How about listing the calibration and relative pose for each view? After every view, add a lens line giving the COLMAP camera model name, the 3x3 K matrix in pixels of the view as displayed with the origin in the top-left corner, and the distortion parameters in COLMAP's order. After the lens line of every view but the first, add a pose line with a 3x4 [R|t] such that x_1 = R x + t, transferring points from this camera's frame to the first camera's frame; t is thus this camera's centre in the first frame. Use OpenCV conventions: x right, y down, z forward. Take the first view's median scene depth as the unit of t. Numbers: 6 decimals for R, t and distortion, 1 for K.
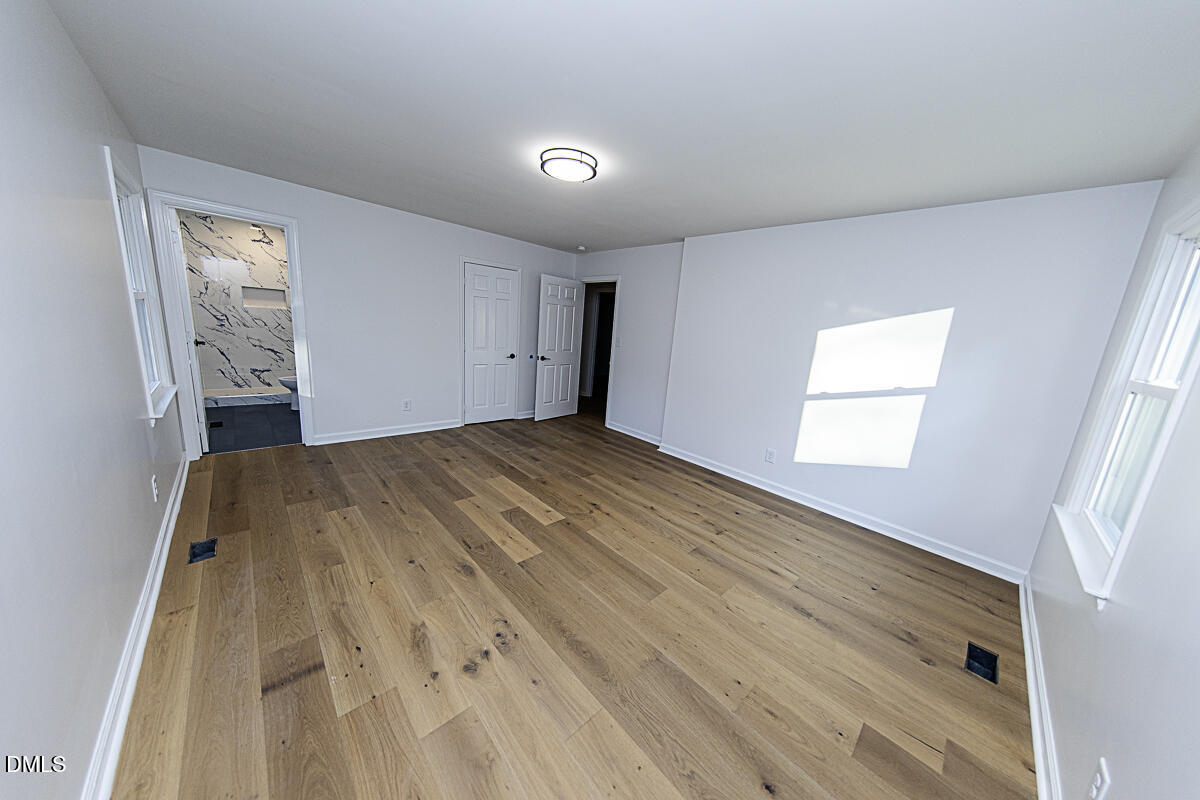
lens RADIAL K [[375.1, 0, 600.9], [0, 375.1, 398.2], [0, 0, 1]] dist [0.007780, -0.000880]
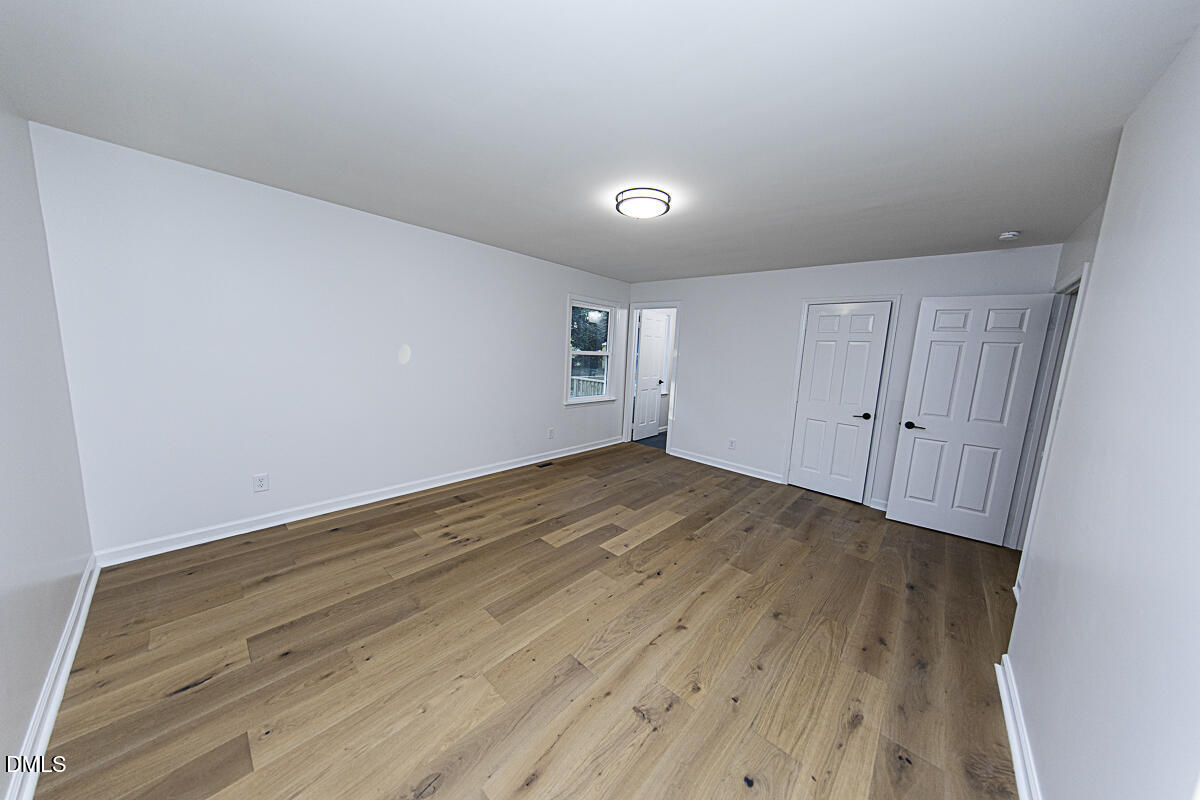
lens RADIAL K [[375.1, 0, 600.9], [0, 375.1, 399.9], [0, 0, 1]] dist [0.007780, -0.000880]
pose [[0.084040, 0.061531, -0.994561, 0.635912], [-0.239577, 0.970062, 0.039771, -0.069123], [0.967233, 0.234931, 0.096265, 0.603234]]
